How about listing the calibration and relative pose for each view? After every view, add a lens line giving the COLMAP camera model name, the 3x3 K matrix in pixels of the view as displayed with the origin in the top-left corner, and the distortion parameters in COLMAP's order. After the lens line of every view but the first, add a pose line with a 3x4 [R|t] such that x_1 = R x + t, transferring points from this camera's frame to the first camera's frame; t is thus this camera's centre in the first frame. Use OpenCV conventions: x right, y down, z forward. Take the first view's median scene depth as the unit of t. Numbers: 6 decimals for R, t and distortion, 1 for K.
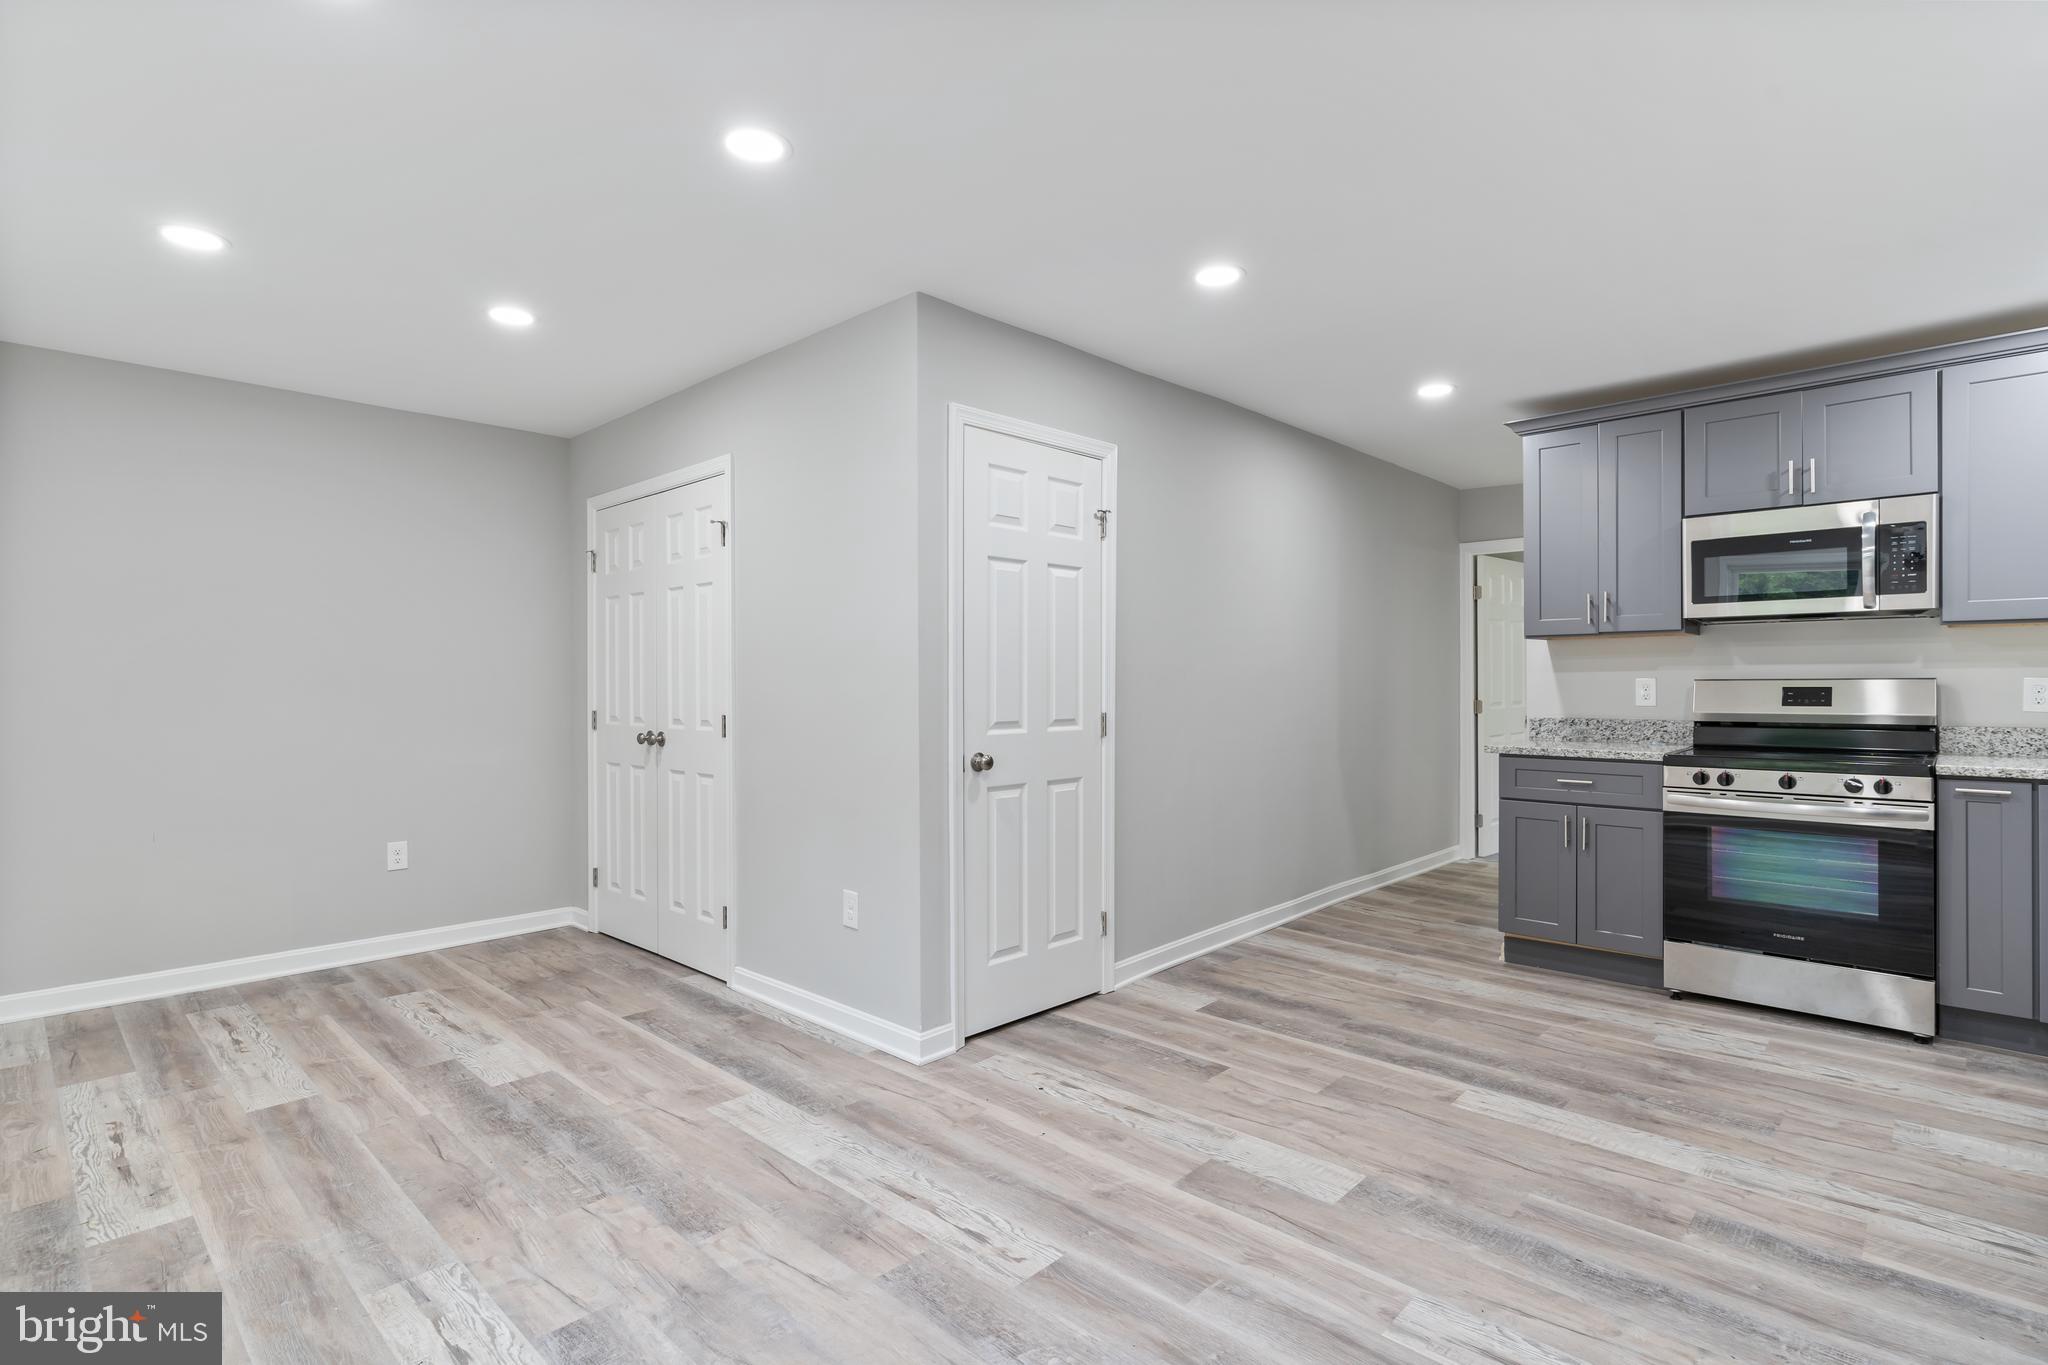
lens RADIAL K [[991.3, 0, 1022.7], [0, 991.3, 685.8], [0, 0, 1]] dist [-0.010241, 0.003765]
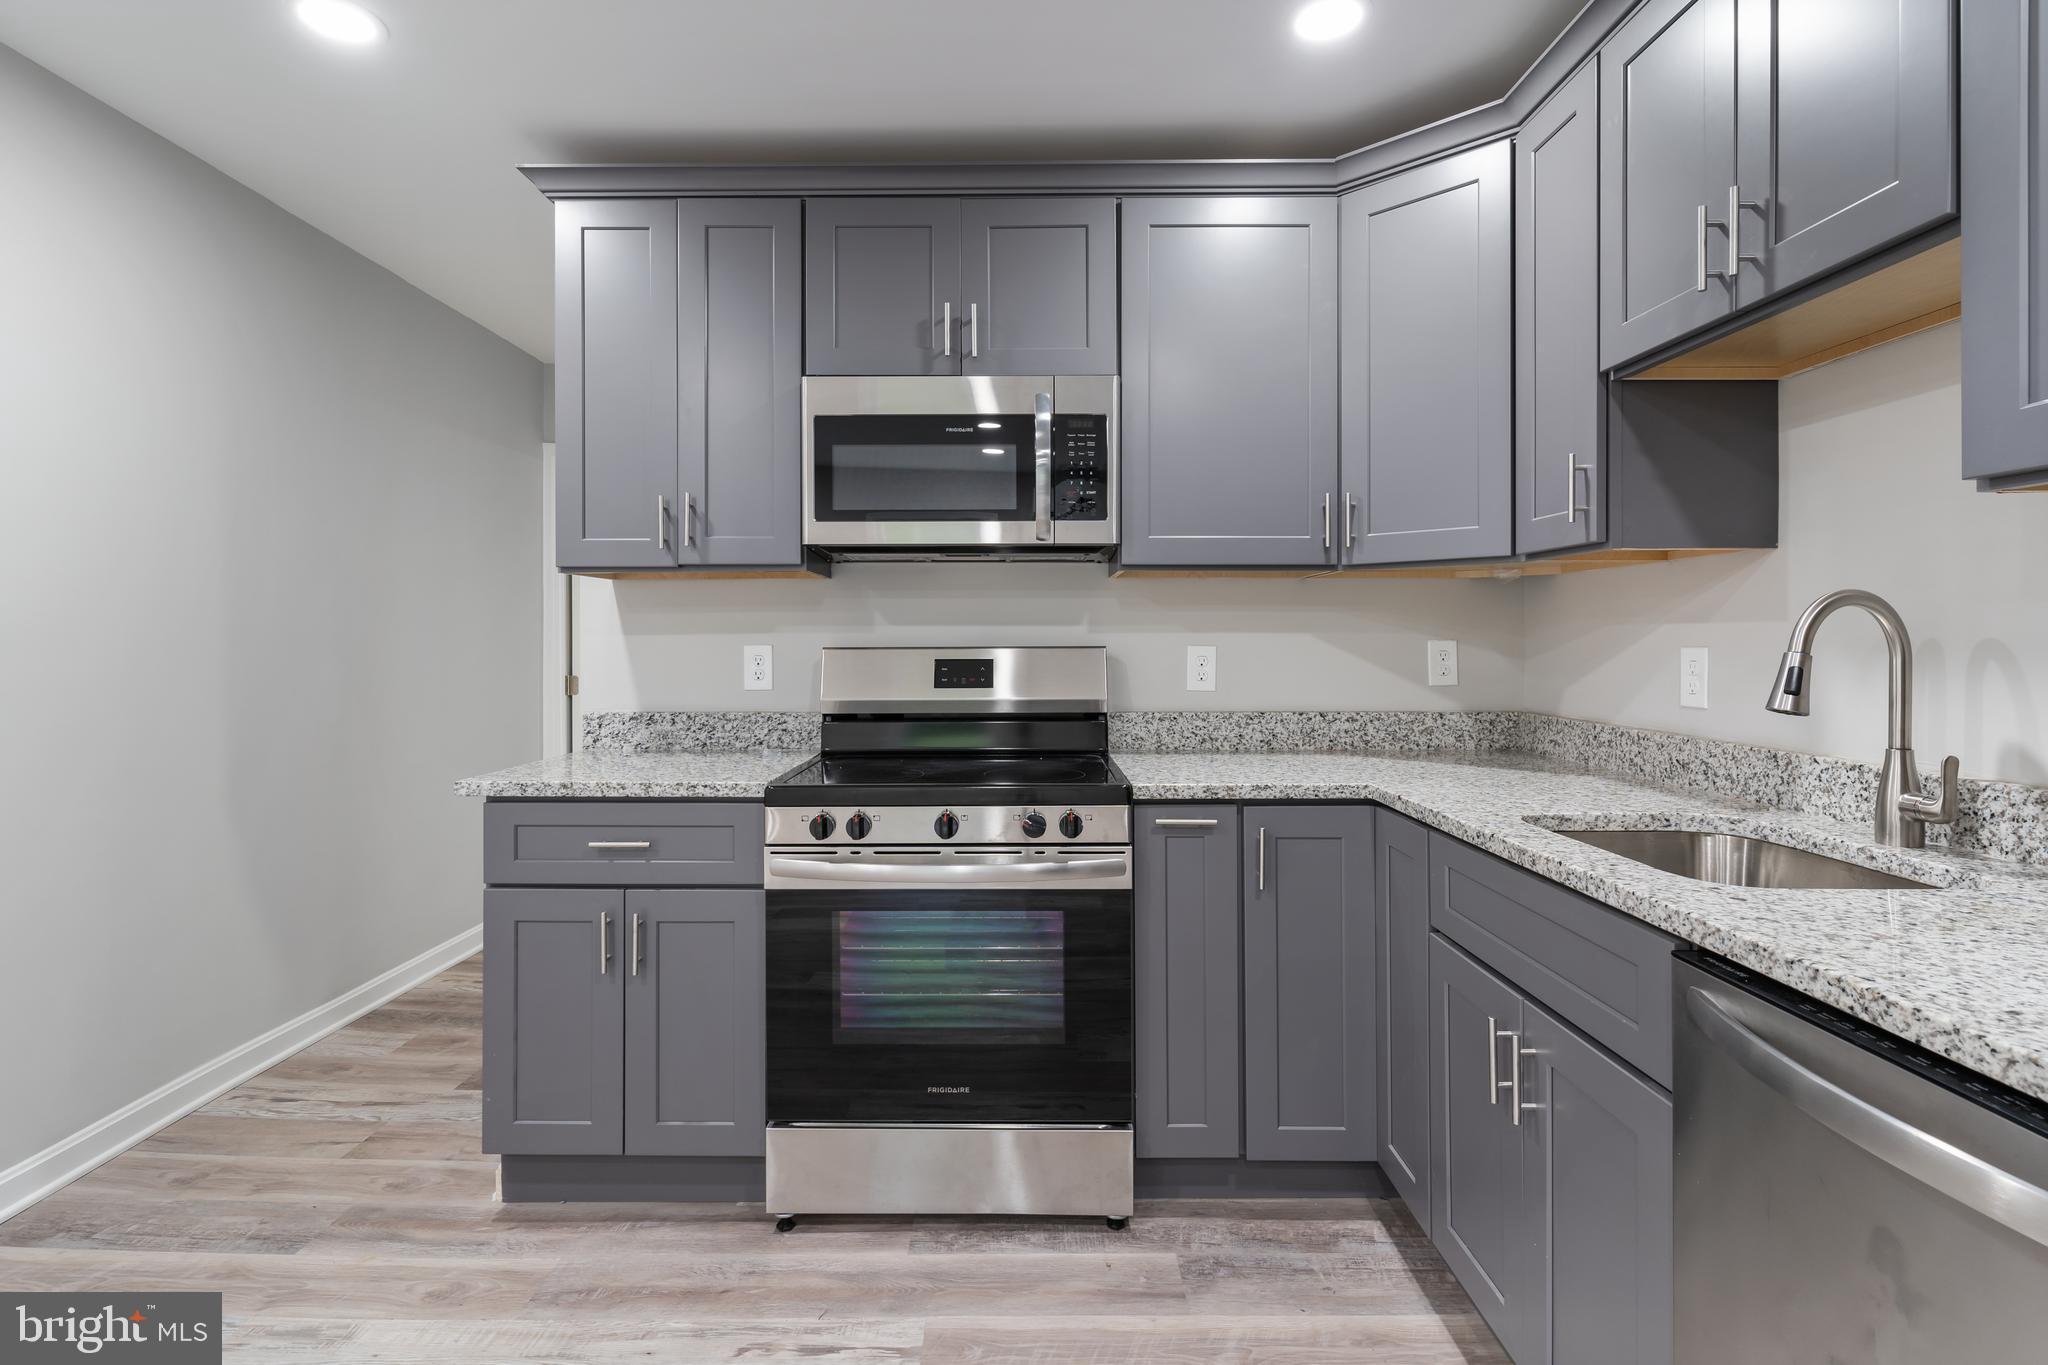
lens RADIAL K [[989.9, 0, 1017.7], [0, 989.9, 637.9], [0, 0, 1]] dist [0.000062, -0.000521]
pose [[0.726779, 0.006168, 0.686844, 0.422598], [0.001951, 0.999937, -0.011044, -0.006938], [-0.686869, 0.009366, 0.726721, 0.571409]]
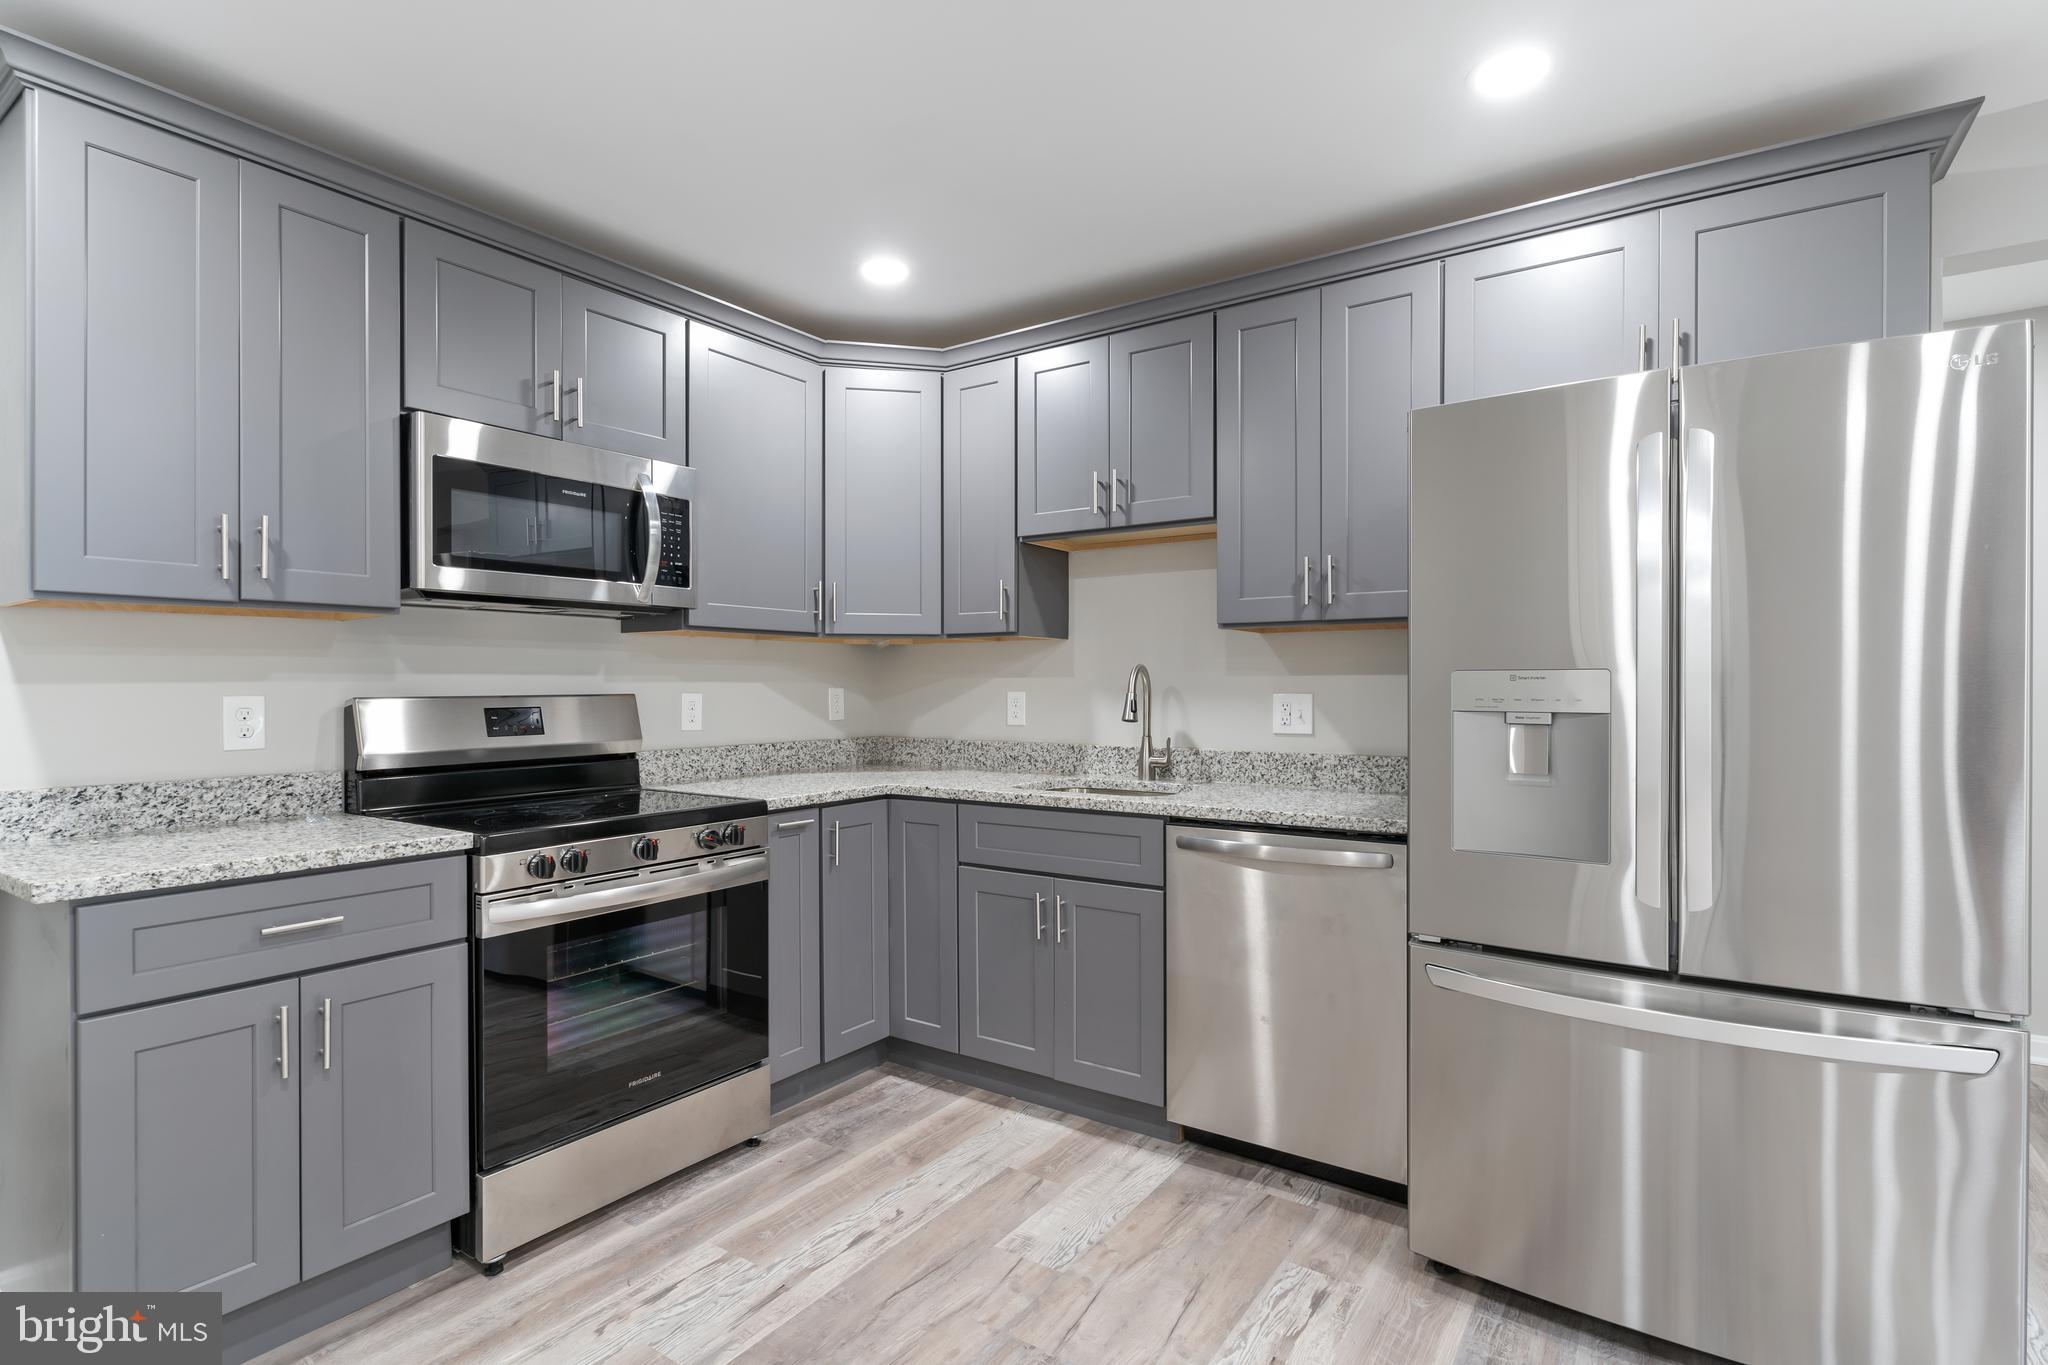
lens RADIAL K [[991.3, 0, 1024.4], [0, 991.3, 687.8], [0, 0, 1]] dist [-0.010241, 0.003765]
pose [[-0.158455, 0.003514, 0.987360, 0.072227], [0.010445, 0.999944, -0.001883, -0.008974], [-0.987311, 0.010015, -0.158482, 0.892756]]
